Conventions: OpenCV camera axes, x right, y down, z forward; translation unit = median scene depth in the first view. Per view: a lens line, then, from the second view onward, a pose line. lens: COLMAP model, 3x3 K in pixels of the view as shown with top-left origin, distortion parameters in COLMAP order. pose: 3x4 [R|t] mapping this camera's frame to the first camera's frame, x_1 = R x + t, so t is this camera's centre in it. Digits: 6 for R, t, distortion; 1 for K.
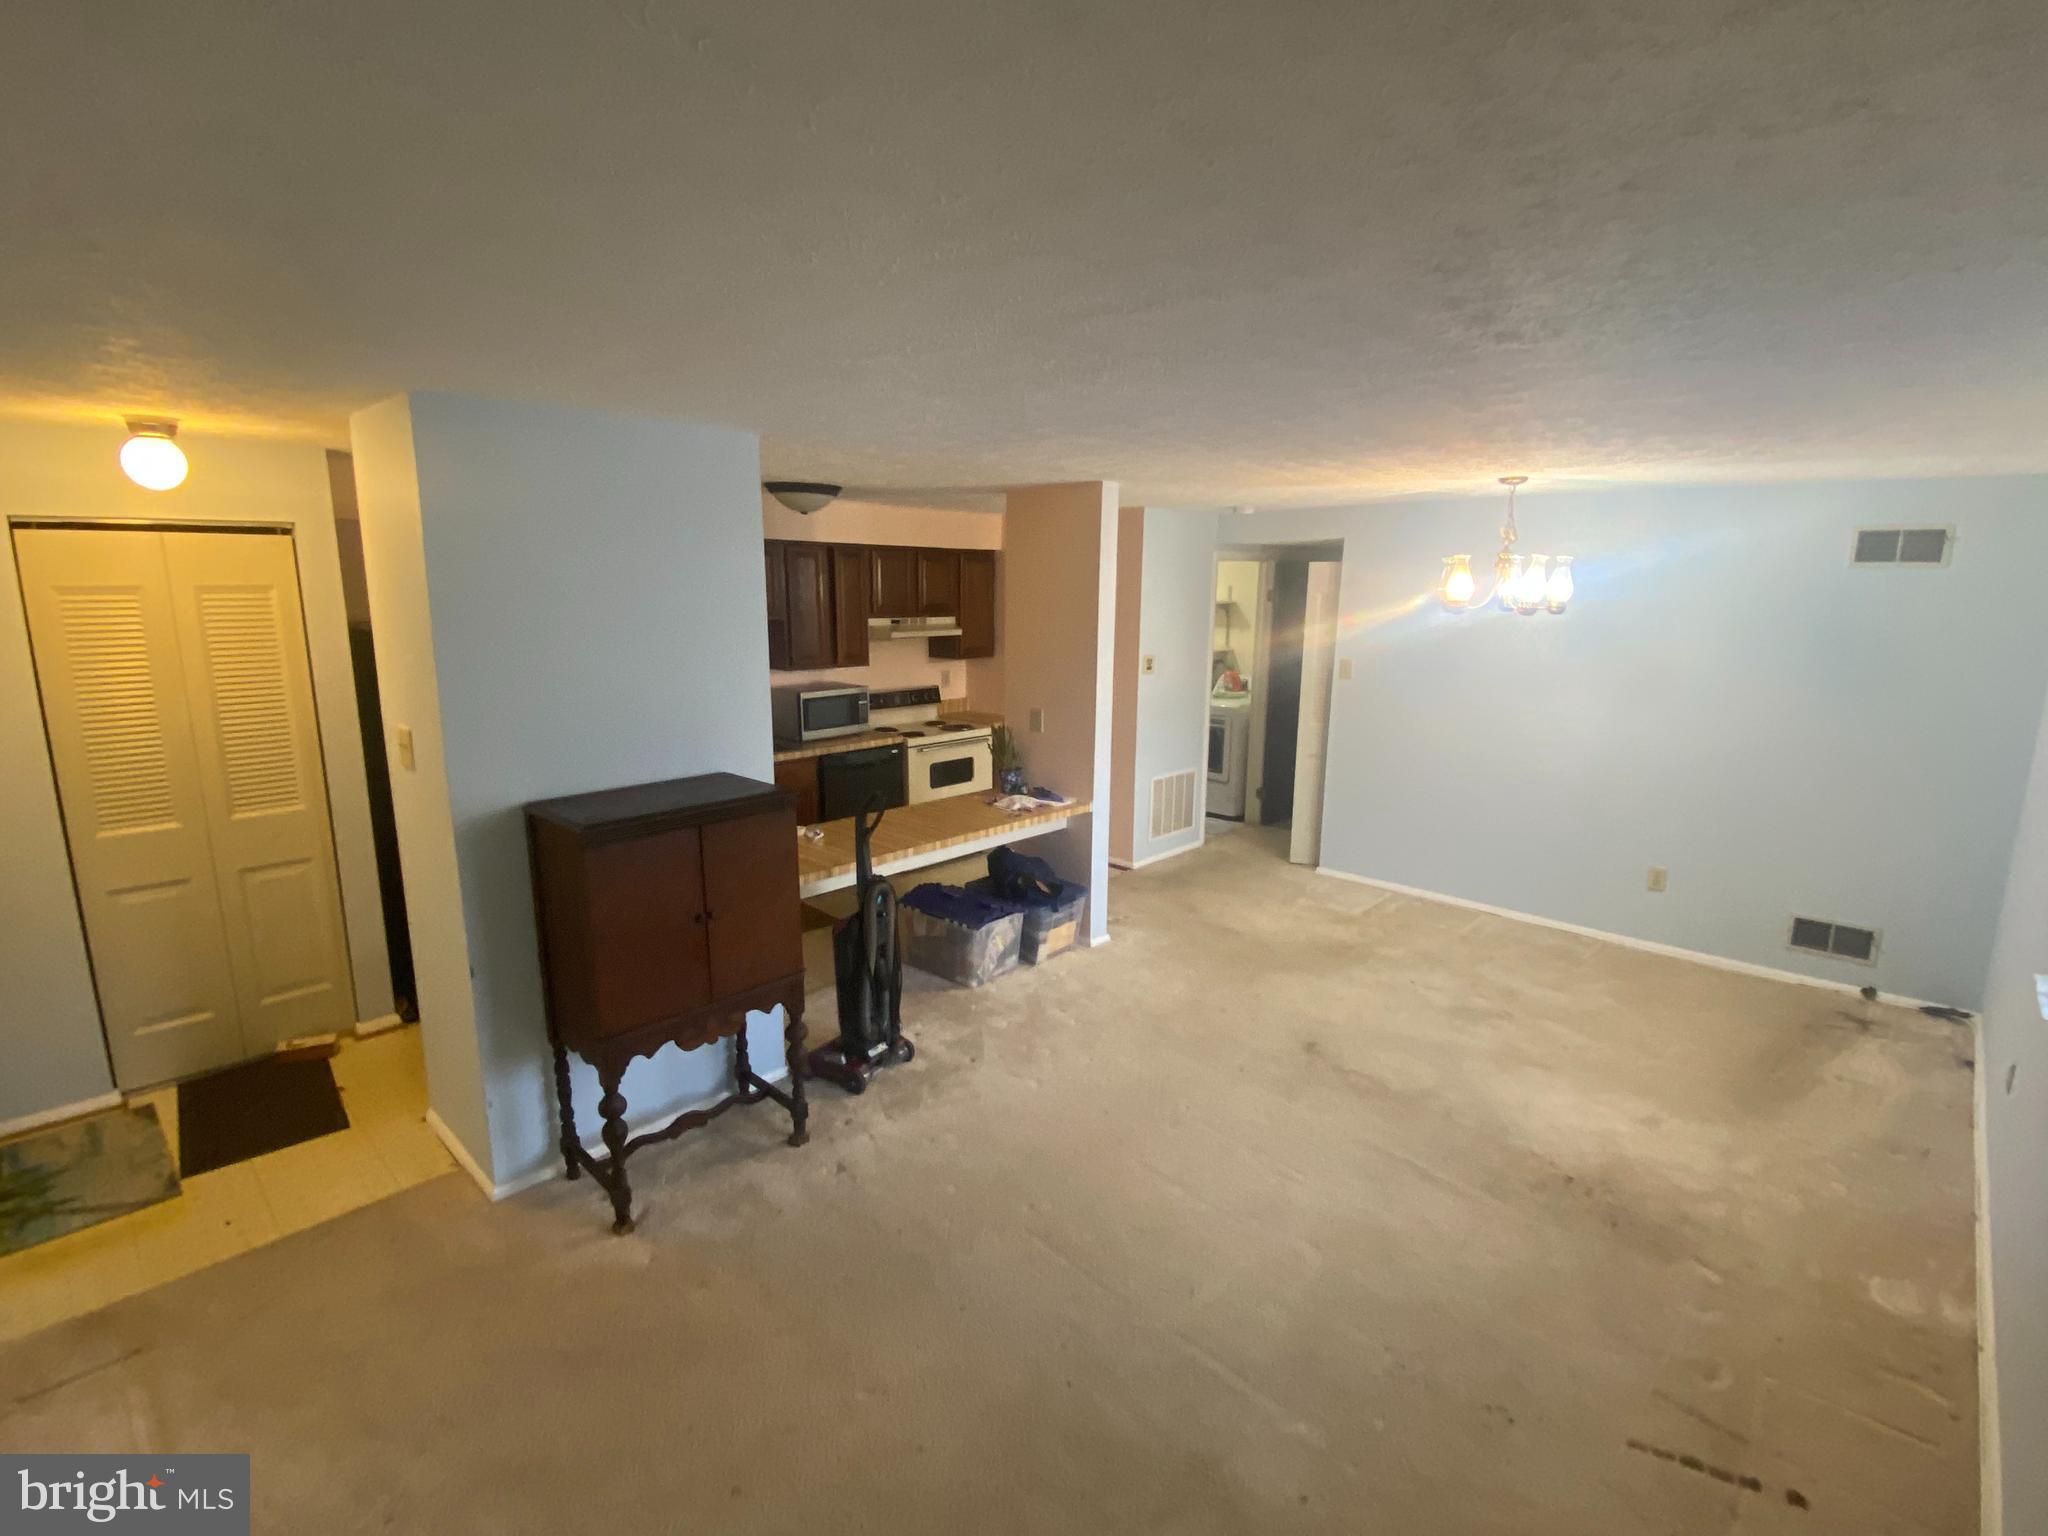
lens RADIAL K [[954.7, 0, 1017.9], [0, 954.7, 762.7], [0, 0, 1]] dist [-0.002451, -0.001458]
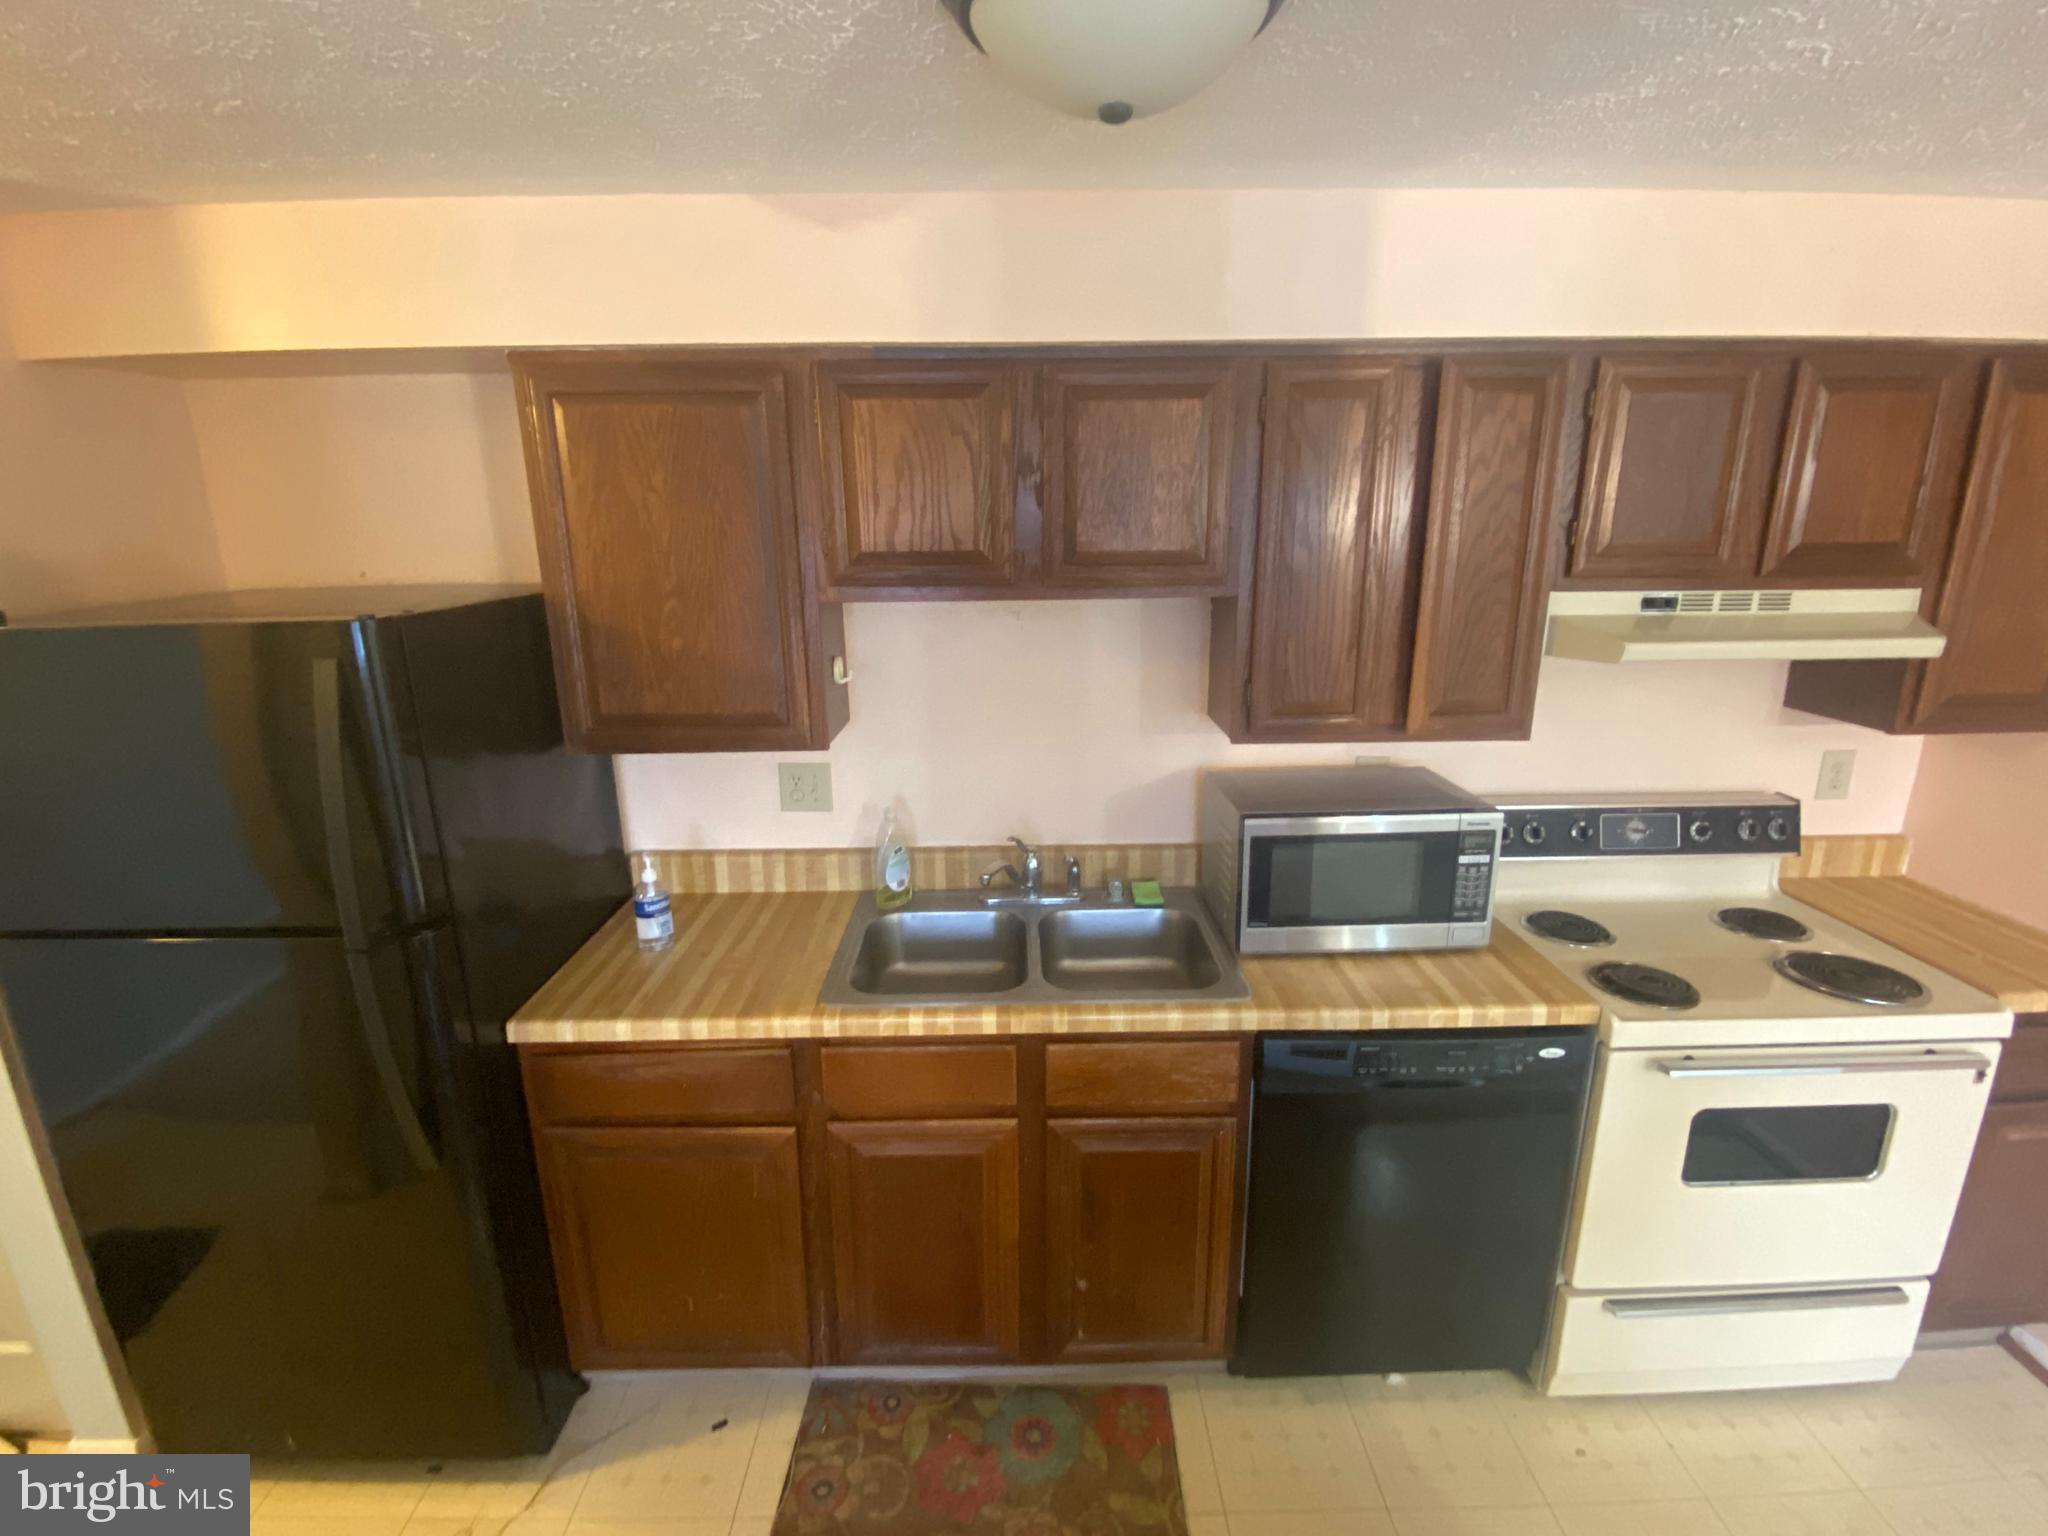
lens RADIAL K [[954.7, 0, 1016.8], [0, 954.7, 761.4], [0, 0, 1]] dist [-0.002451, -0.001458]
pose [[0.697273, 0.163702, -0.697863, -0.059865], [-0.116008, 0.986510, 0.115502, -0.129873], [0.707356, 0.000421, 0.706857, 0.760094]]
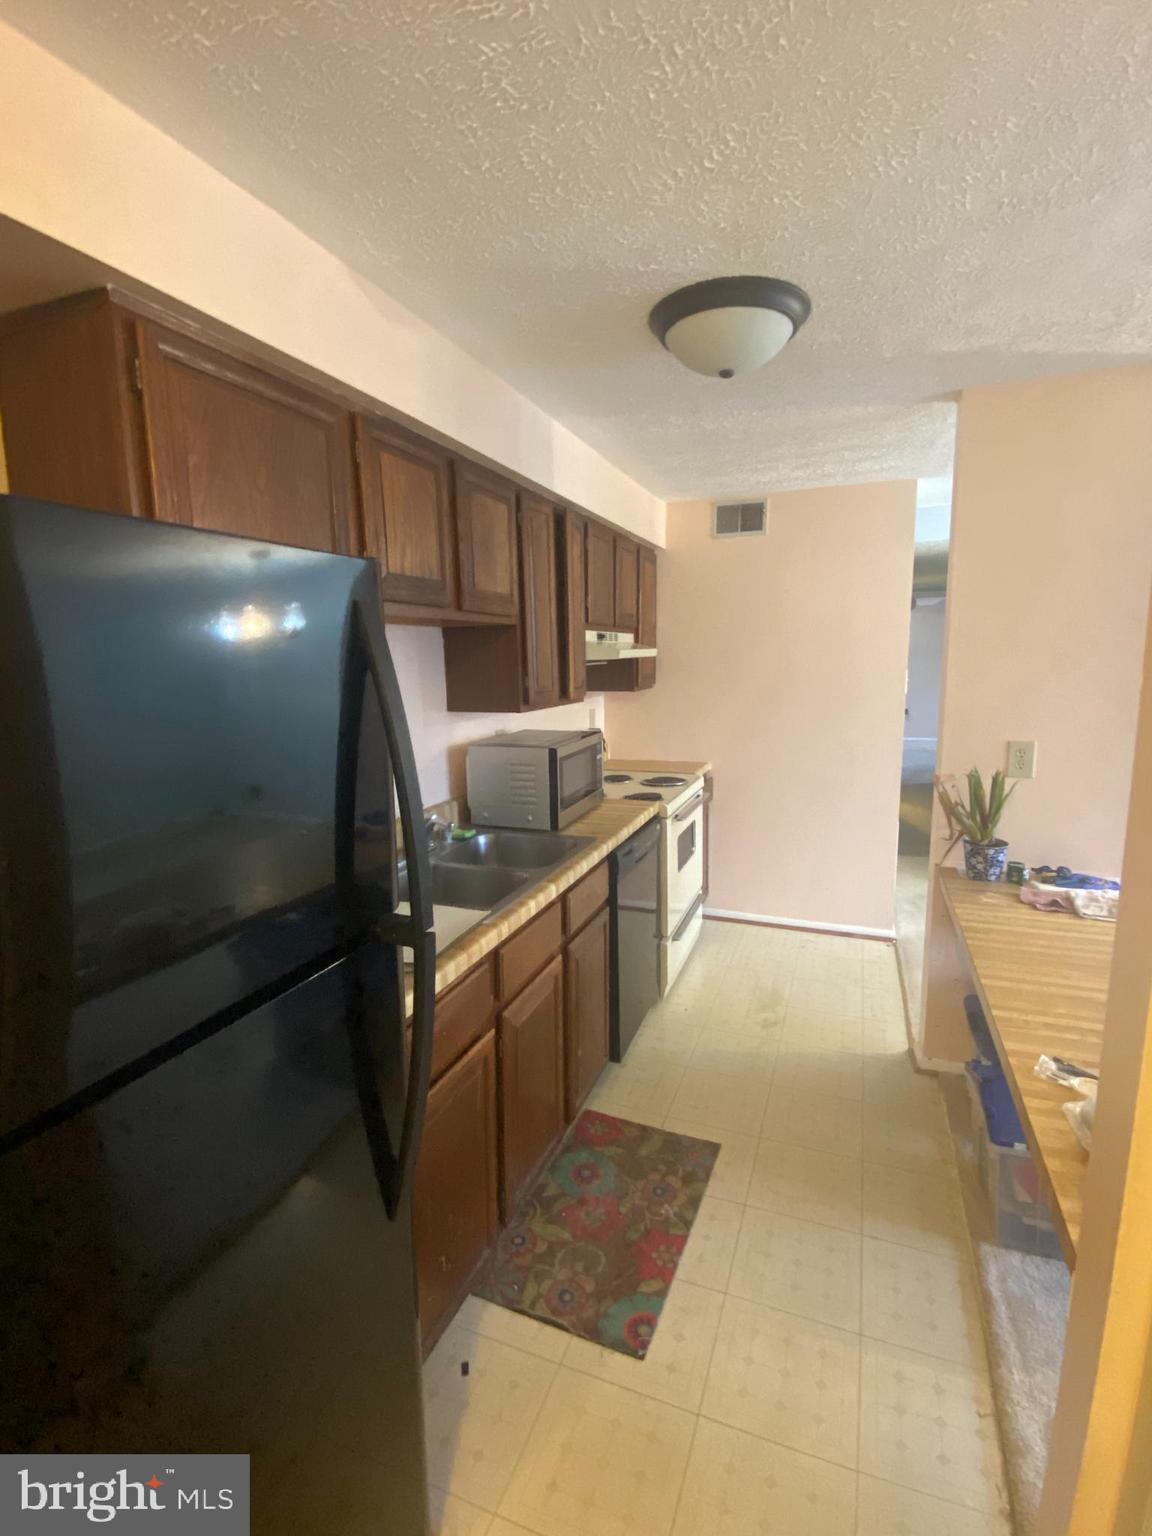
lens RADIAL K [[716.0, 0, 574.3], [0, 716.0, 767.2], [0, 0, 1]] dist [-0.002451, -0.001458]
pose [[0.926960, -0.085034, 0.365396, -0.404867], [0.097048, 0.995173, -0.014604, -0.057037], [-0.362391, 0.048999, 0.930737, 0.635826]]
